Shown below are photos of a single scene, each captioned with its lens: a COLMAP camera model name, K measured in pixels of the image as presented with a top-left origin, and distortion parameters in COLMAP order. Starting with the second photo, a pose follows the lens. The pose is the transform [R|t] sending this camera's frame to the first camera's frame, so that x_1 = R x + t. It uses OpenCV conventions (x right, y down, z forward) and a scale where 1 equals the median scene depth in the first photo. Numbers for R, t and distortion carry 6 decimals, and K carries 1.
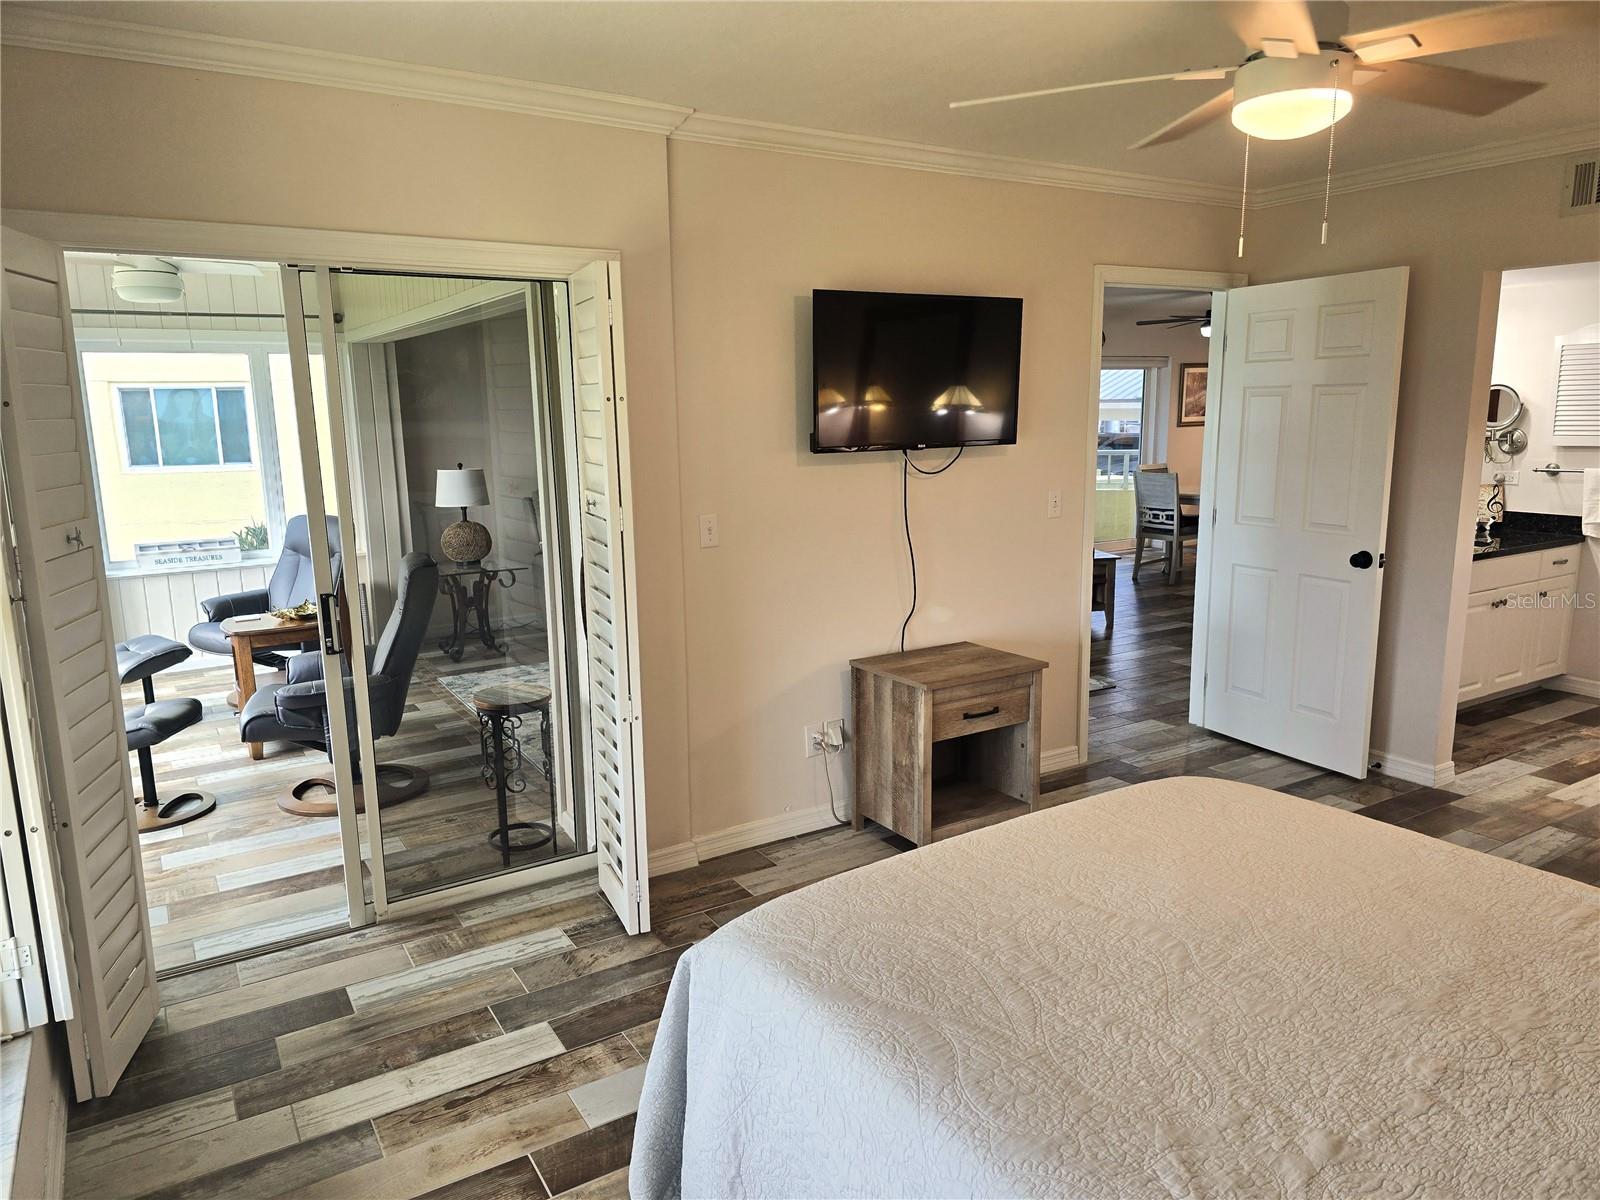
lens RADIAL K [[1061.9, 0, 800.0], [0, 1061.9, 600.0], [0, 0, 1]] dist [0.063991, -0.070910]
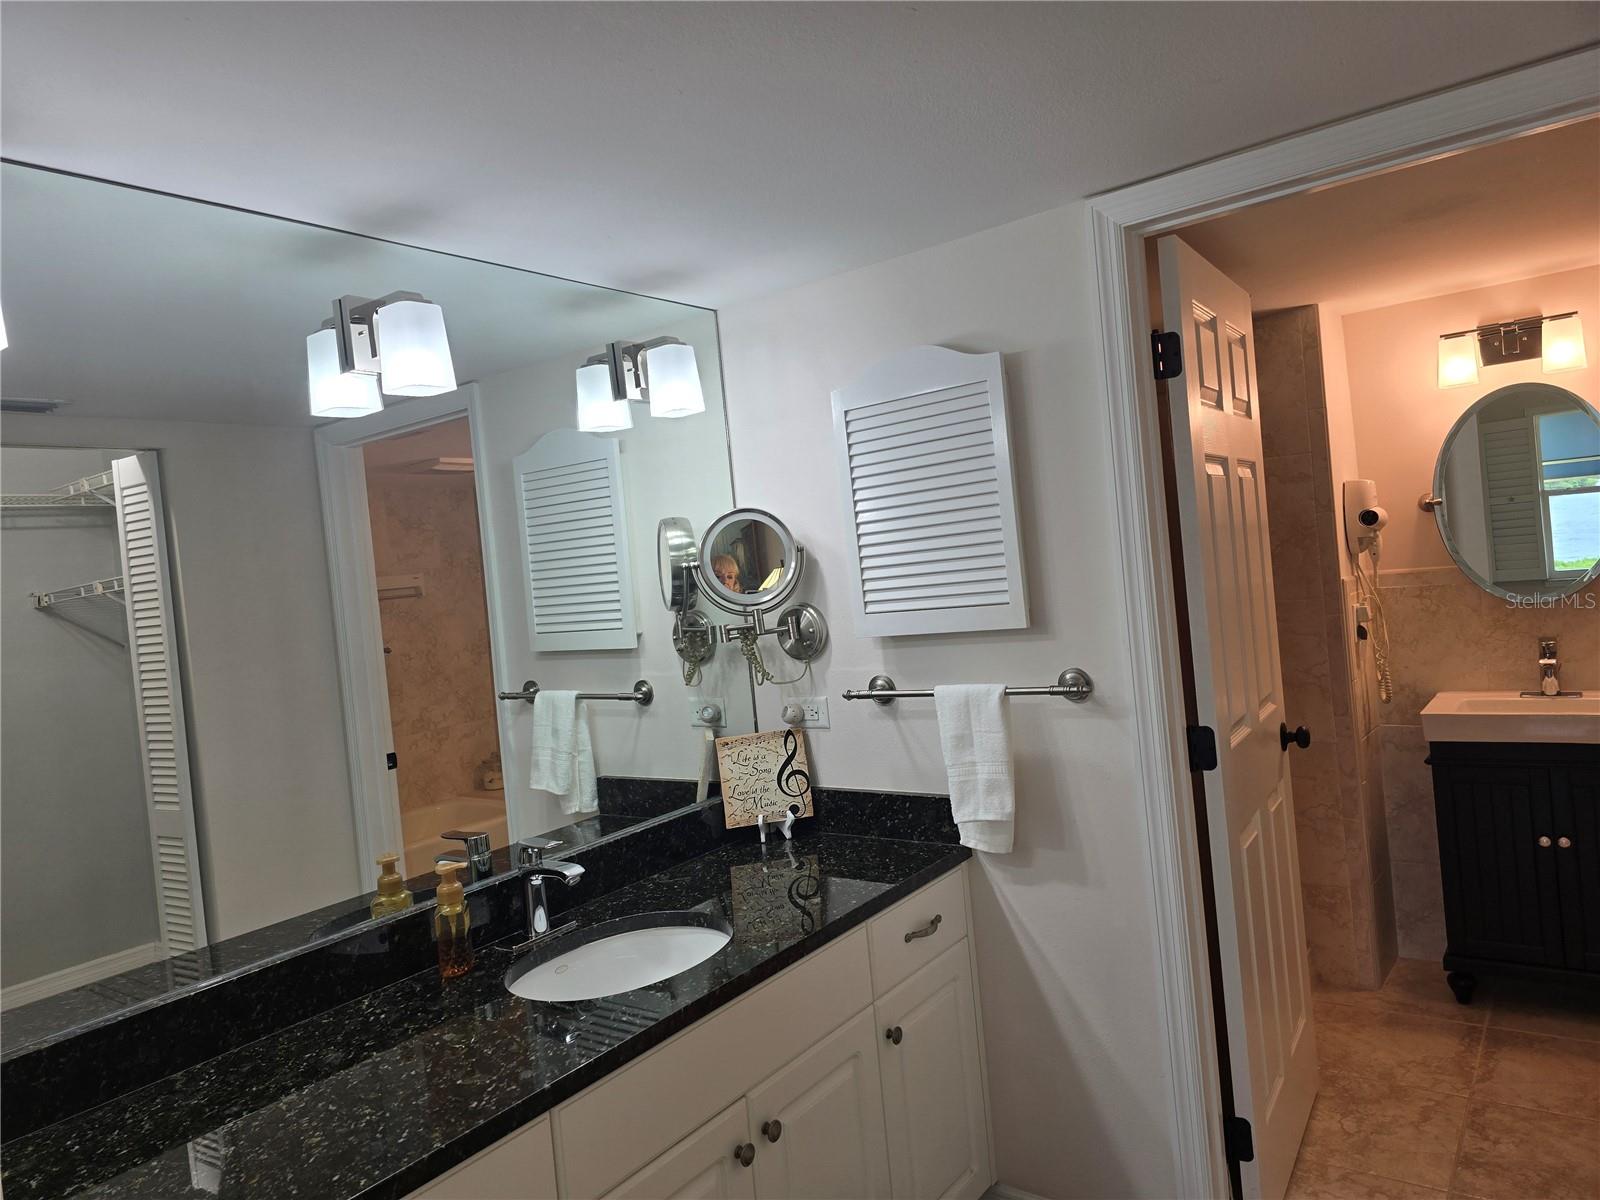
lens RADIAL K [[1071.9, 0, 791.6], [0, 1071.9, 595.7], [0, 0, 1]] dist [0.056966, -0.043098]
pose [[0.922204, -0.082991, 0.377694, 0.702046], [0.148852, 0.977625, -0.148632, -0.138383], [-0.356908, 0.193290, 0.913923, 0.849717]]
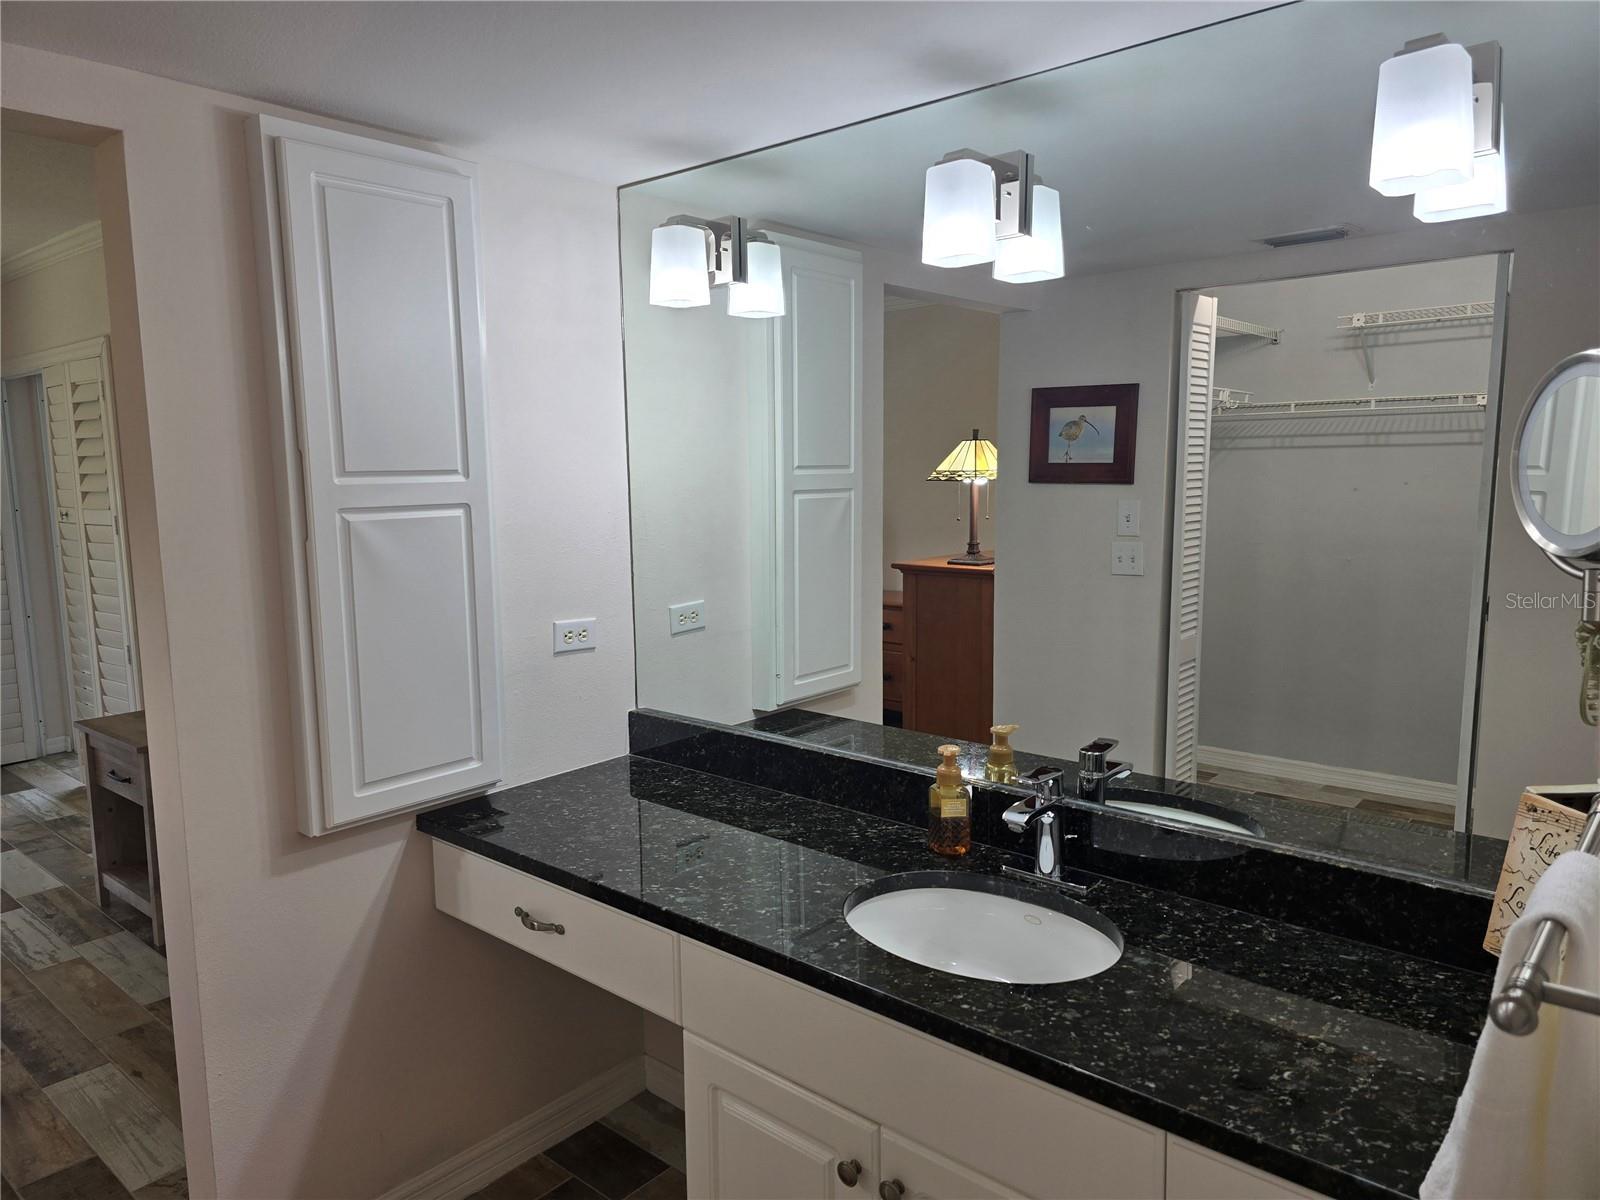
lens RADIAL K [[1071.9, 0, 791.6], [0, 1071.9, 595.7], [0, 0, 1]] dist [0.056966, -0.043098]
pose [[0.310731, 0.129794, -0.941594, 1.112103], [-0.165962, 0.982824, 0.080708, -0.203114], [0.935897, 0.131190, 0.326935, 1.105631]]
